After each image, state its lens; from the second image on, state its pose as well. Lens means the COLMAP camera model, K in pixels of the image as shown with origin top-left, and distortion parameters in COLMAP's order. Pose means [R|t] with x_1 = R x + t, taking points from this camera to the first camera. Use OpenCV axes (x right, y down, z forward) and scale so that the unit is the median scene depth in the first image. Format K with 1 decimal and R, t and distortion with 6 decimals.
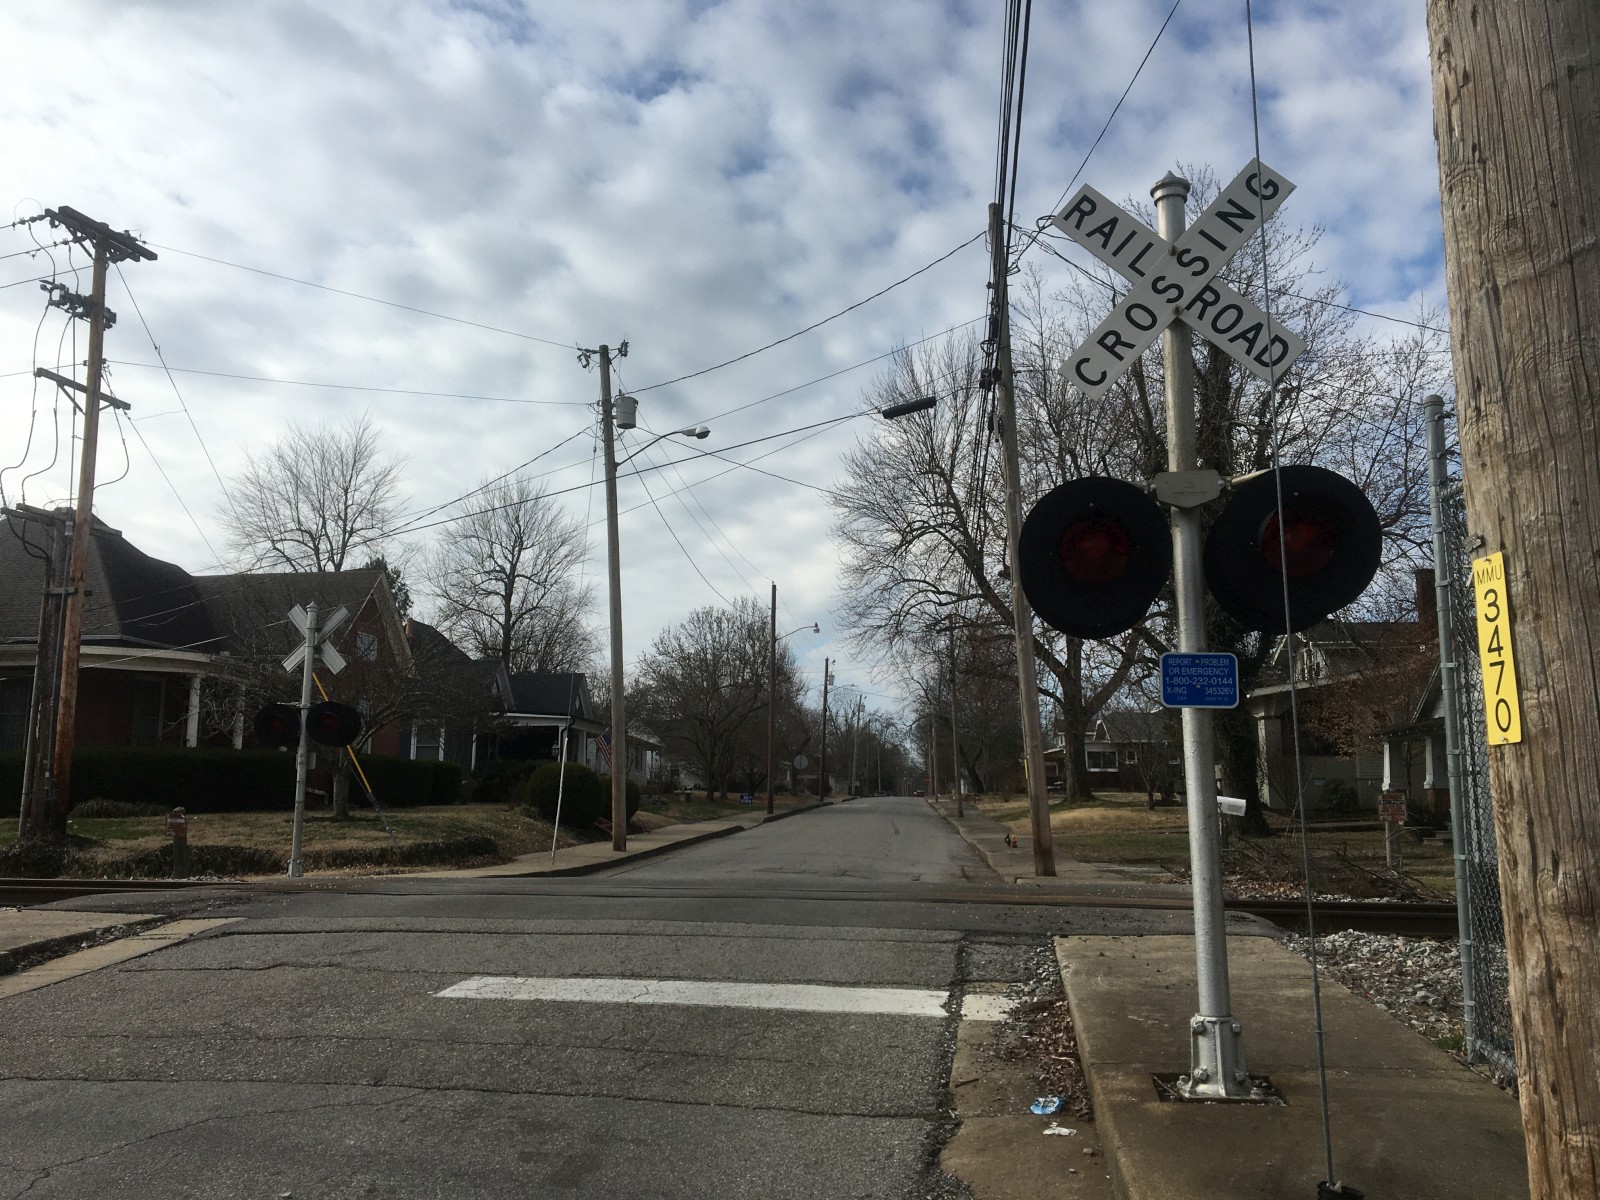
lens RADIAL K [[1350.5, 0, 781.7], [0, 1350.5, 603.2], [0, 0, 1]] dist [0.105234, -0.191833]
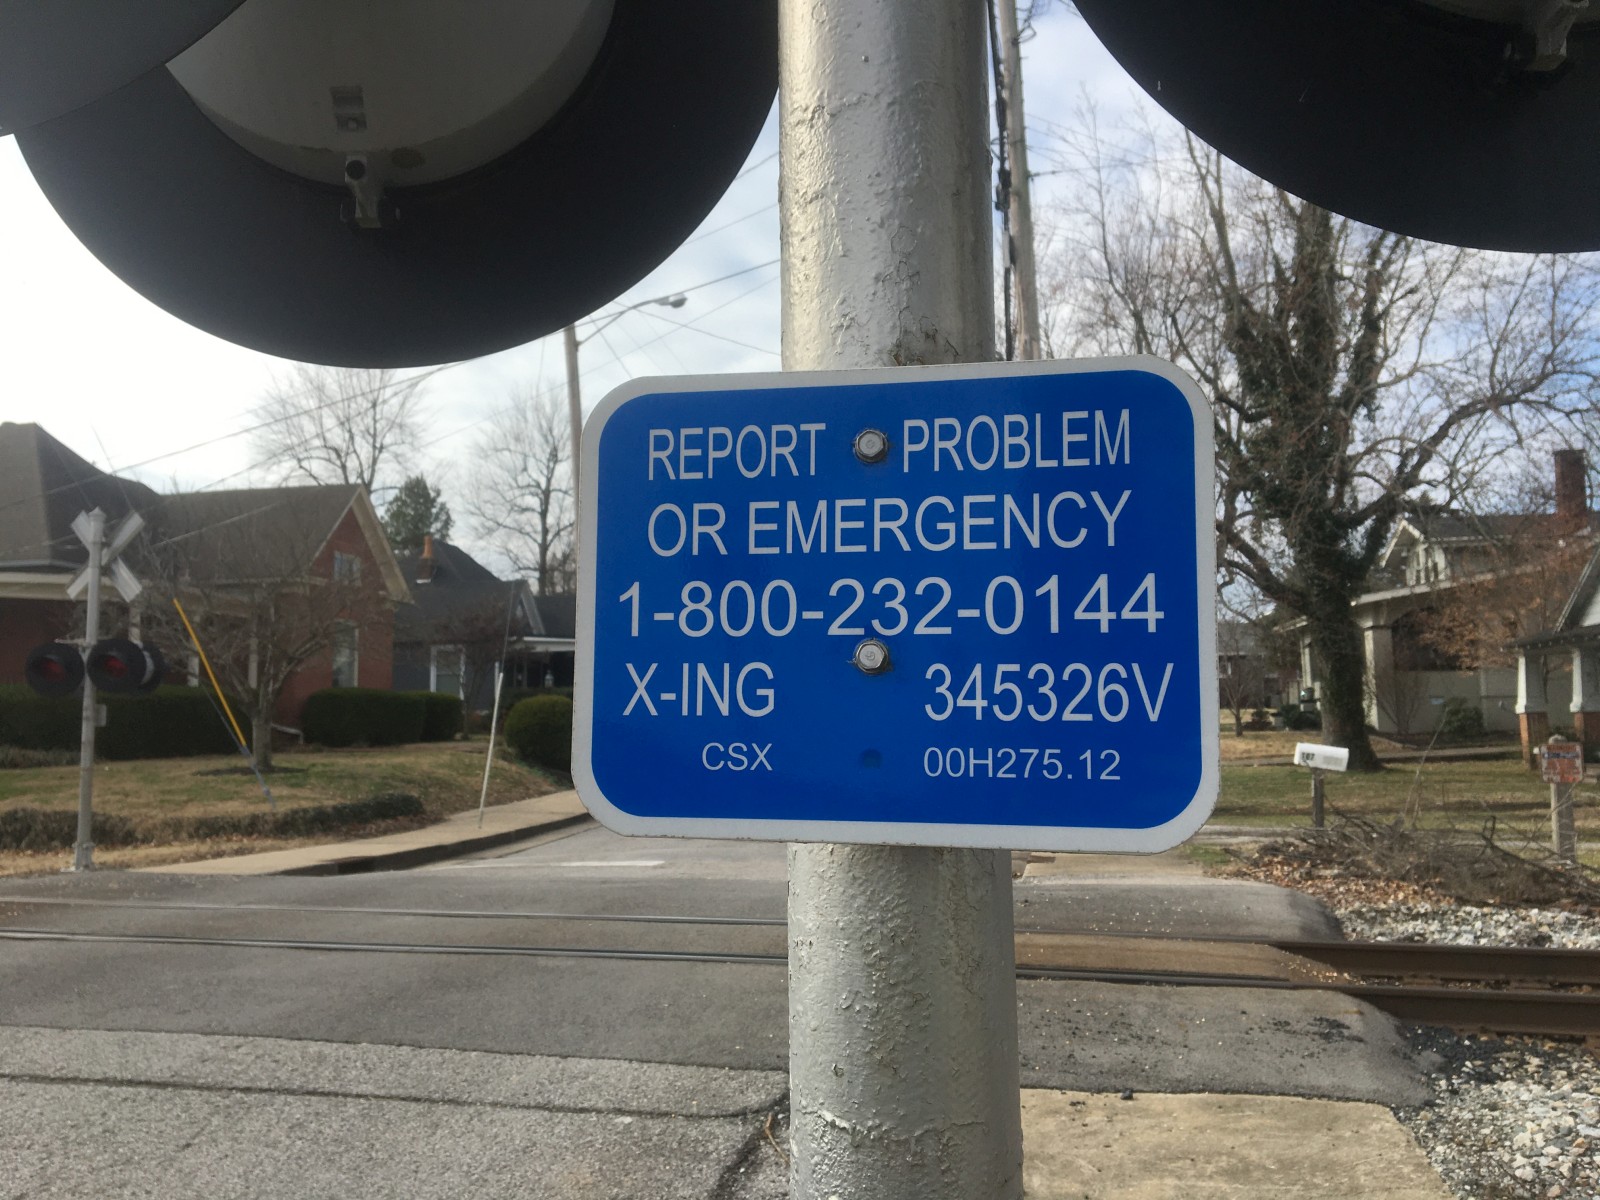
lens RADIAL K [[1364.4, 0, 780.9], [0, 1364.4, 602.8], [0, 0, 1]] dist [0.091835, -0.156862]
pose [[0.997700, -0.019669, -0.064873, 0.053128], [0.023629, 0.997867, 0.060854, 0.008574], [0.063538, -0.062247, 0.996036, 0.153474]]
